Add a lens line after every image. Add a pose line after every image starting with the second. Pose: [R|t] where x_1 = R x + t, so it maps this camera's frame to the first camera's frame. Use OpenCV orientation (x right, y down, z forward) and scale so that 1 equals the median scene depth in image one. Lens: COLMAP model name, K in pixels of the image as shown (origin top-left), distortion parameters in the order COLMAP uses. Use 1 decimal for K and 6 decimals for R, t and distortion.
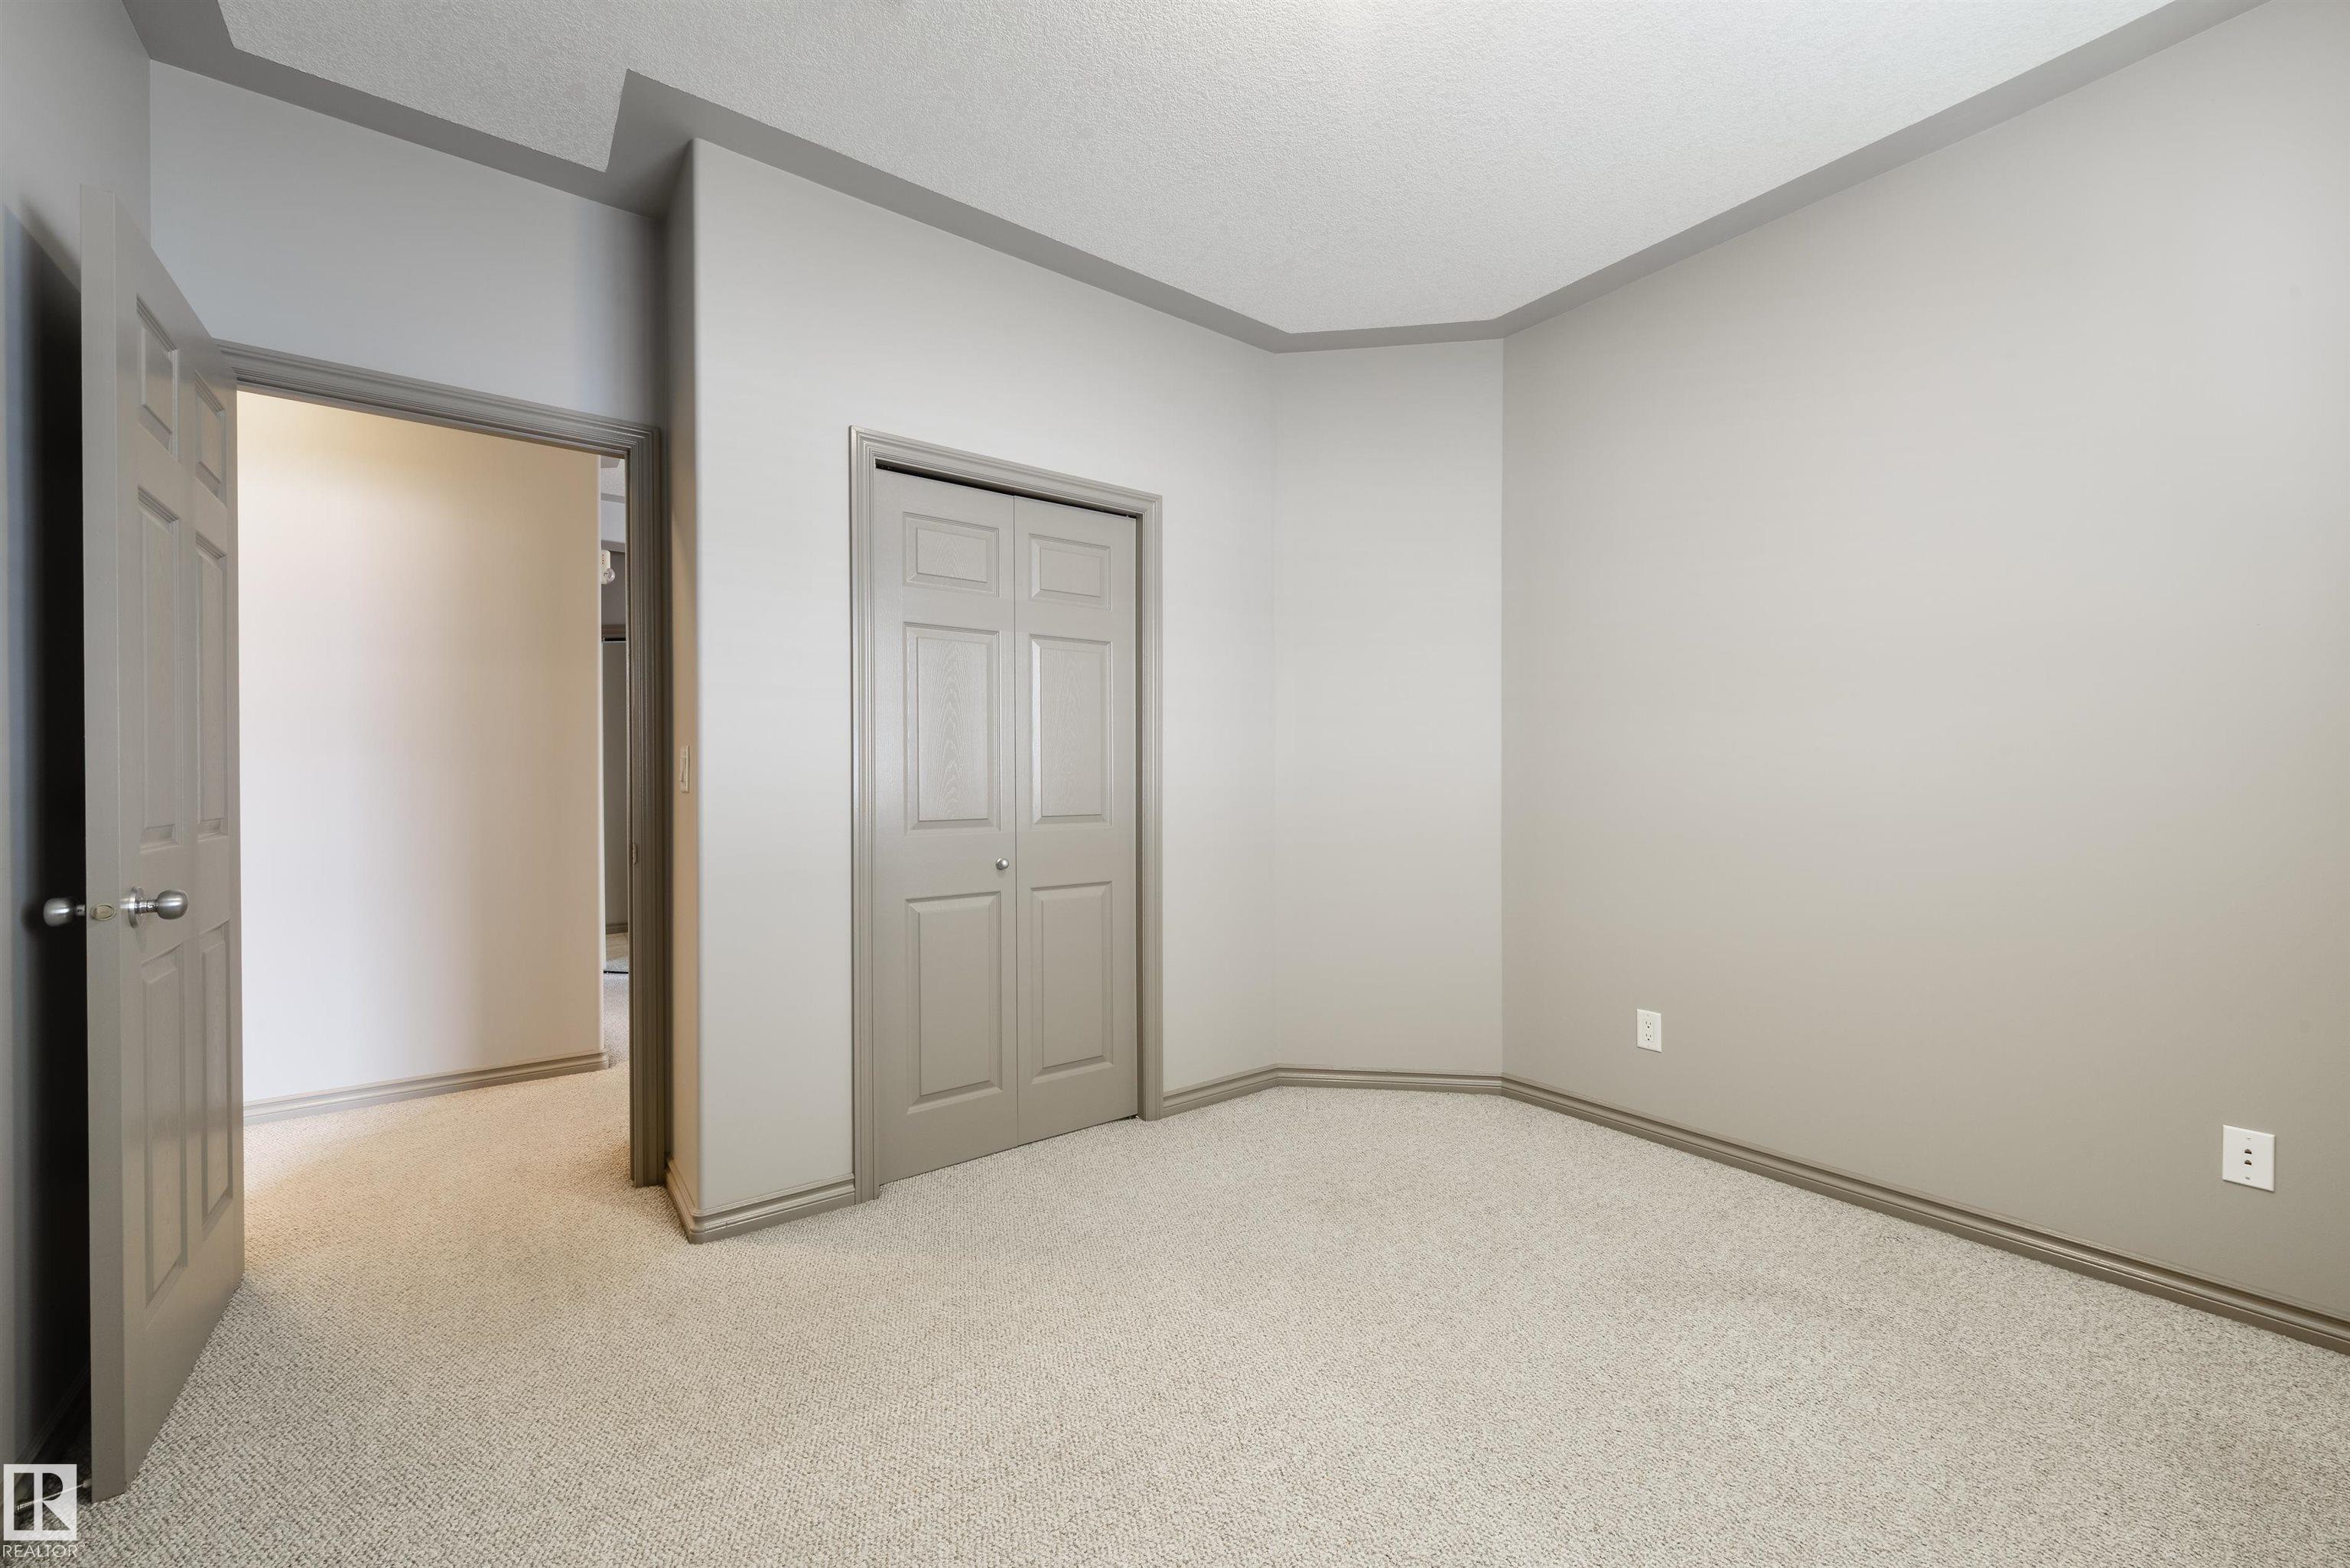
lens RADIAL K [[924.5, 0, 1183.3], [0, 924.5, 788.2], [0, 0, 1]] dist [0.005583, -0.002953]
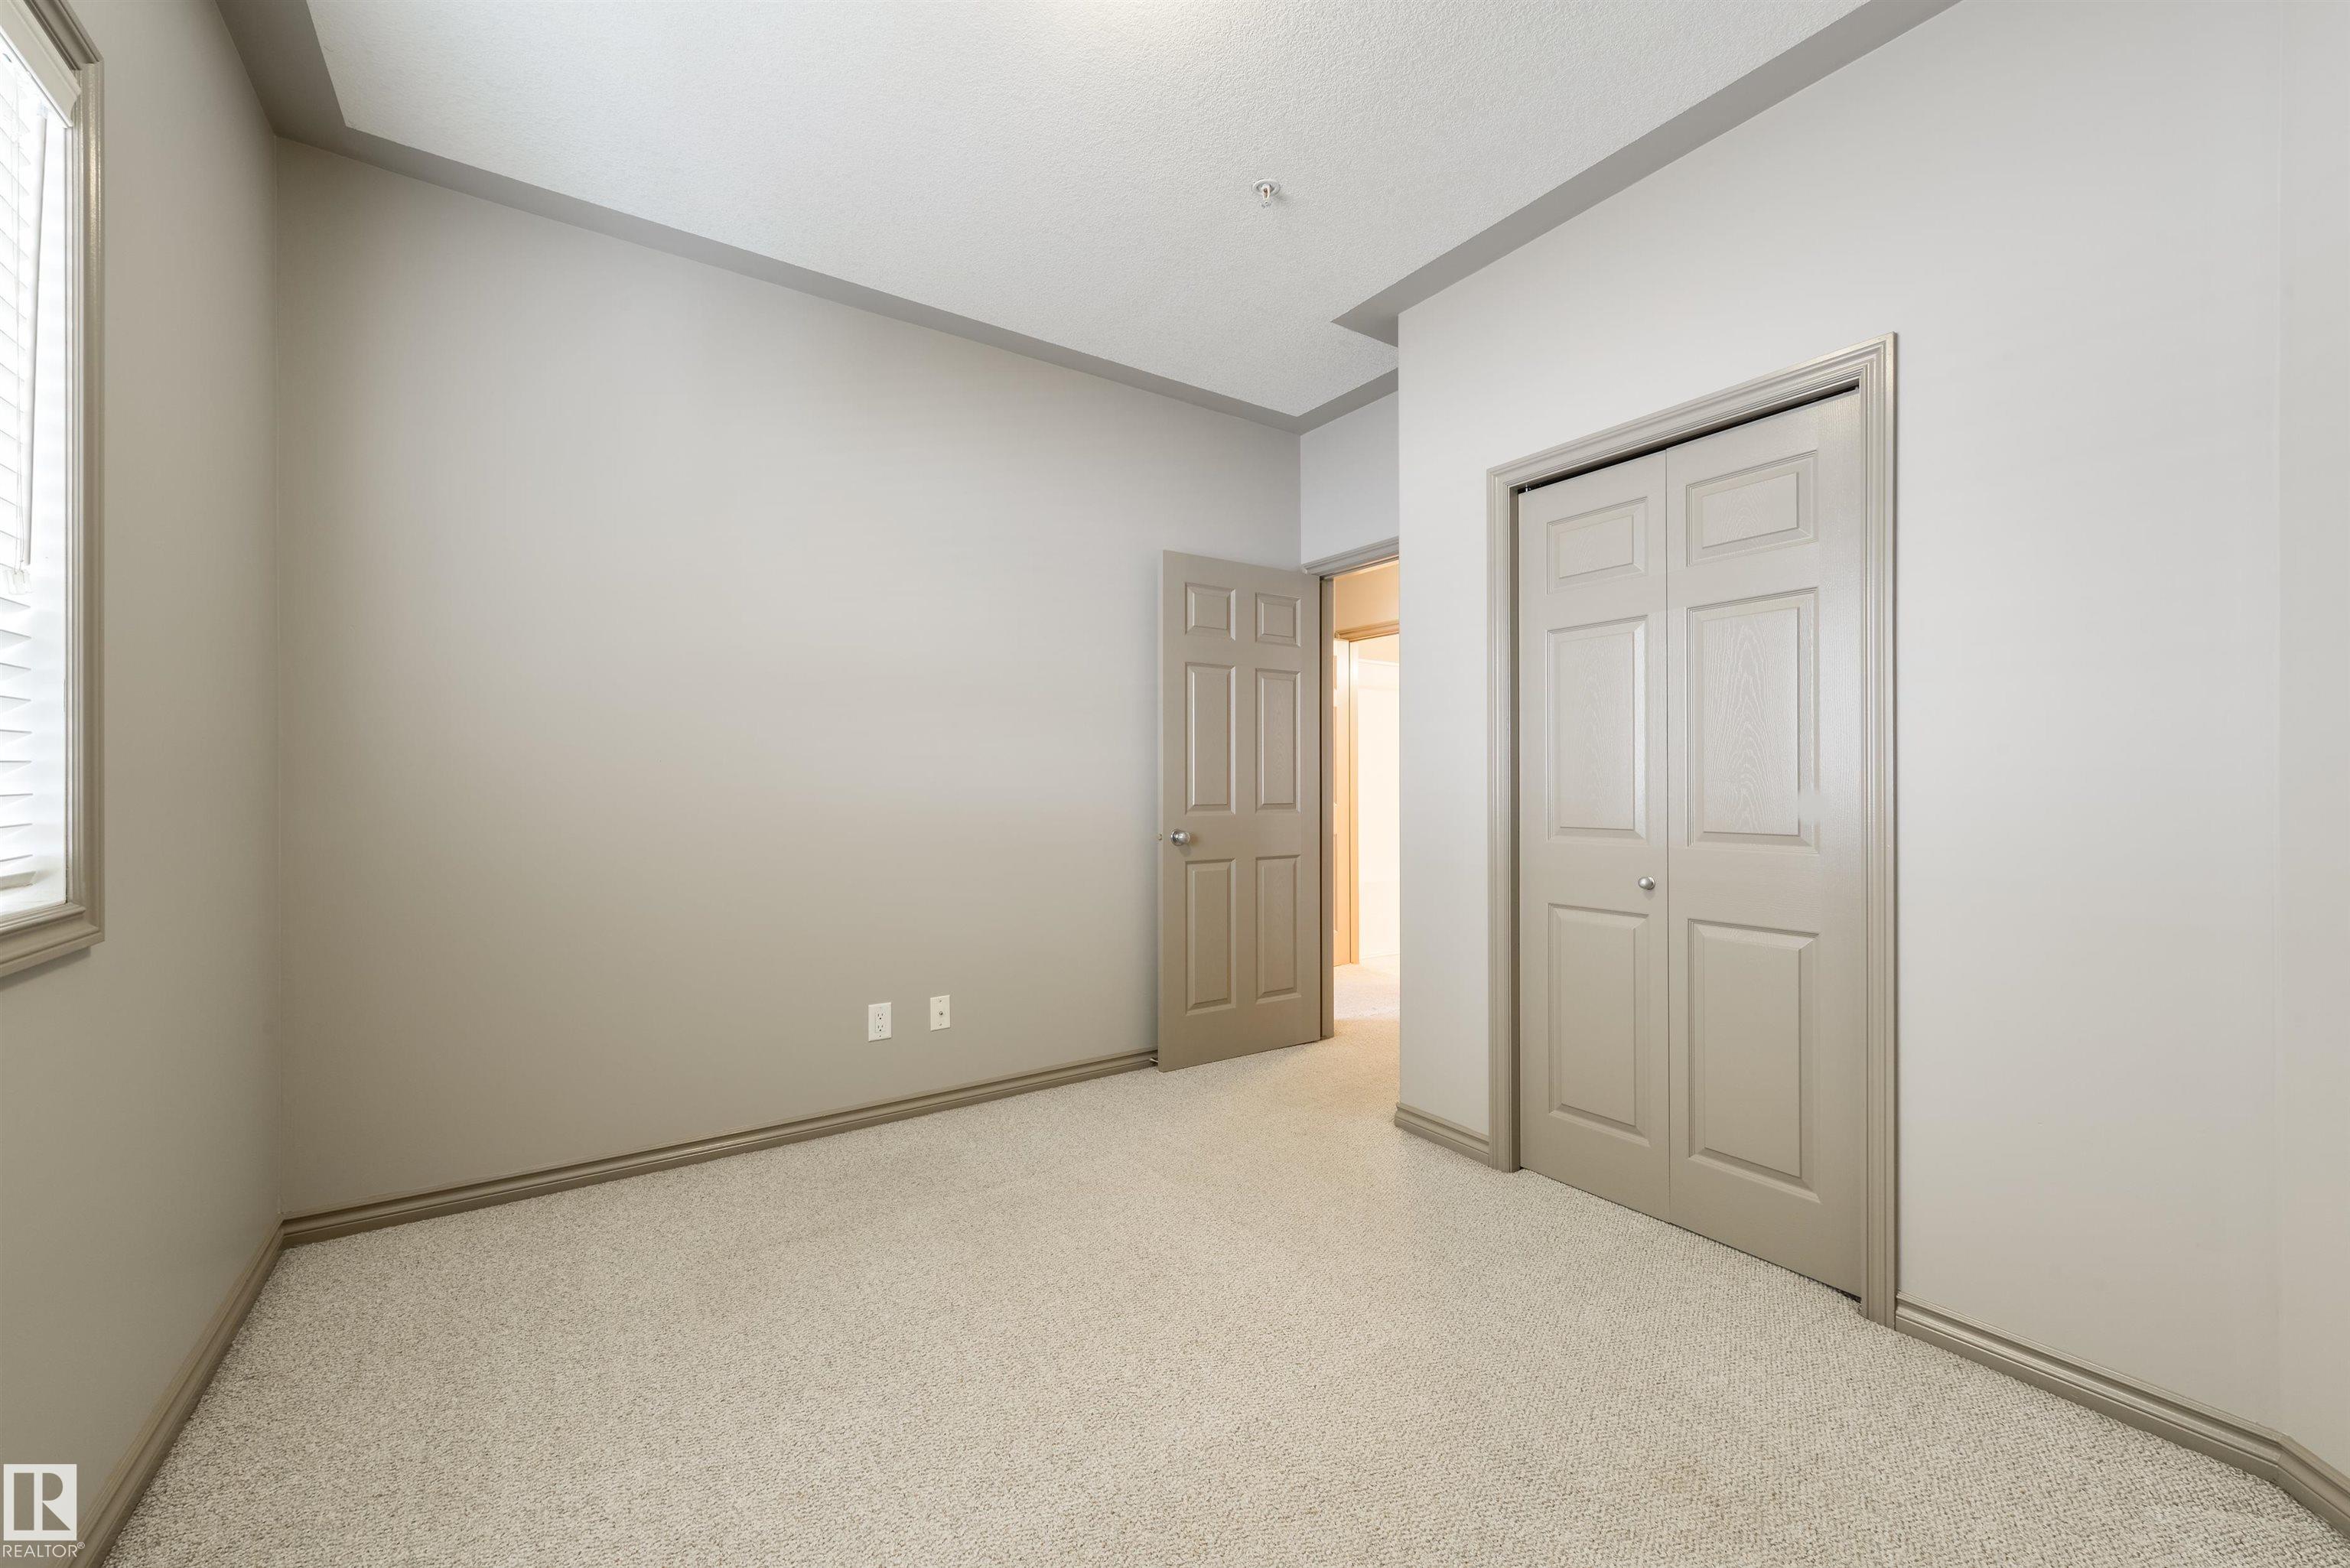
lens RADIAL K [[924.5, 0, 1182.3], [0, 924.5, 778.6], [0, 0, 1]] dist [0.005583, -0.002953]
pose [[-0.048838, -0.001847, -0.998805, 0.692836], [-0.006738, 0.999976, -0.001520, -0.011240], [0.998784, 0.006655, -0.048850, 0.609938]]
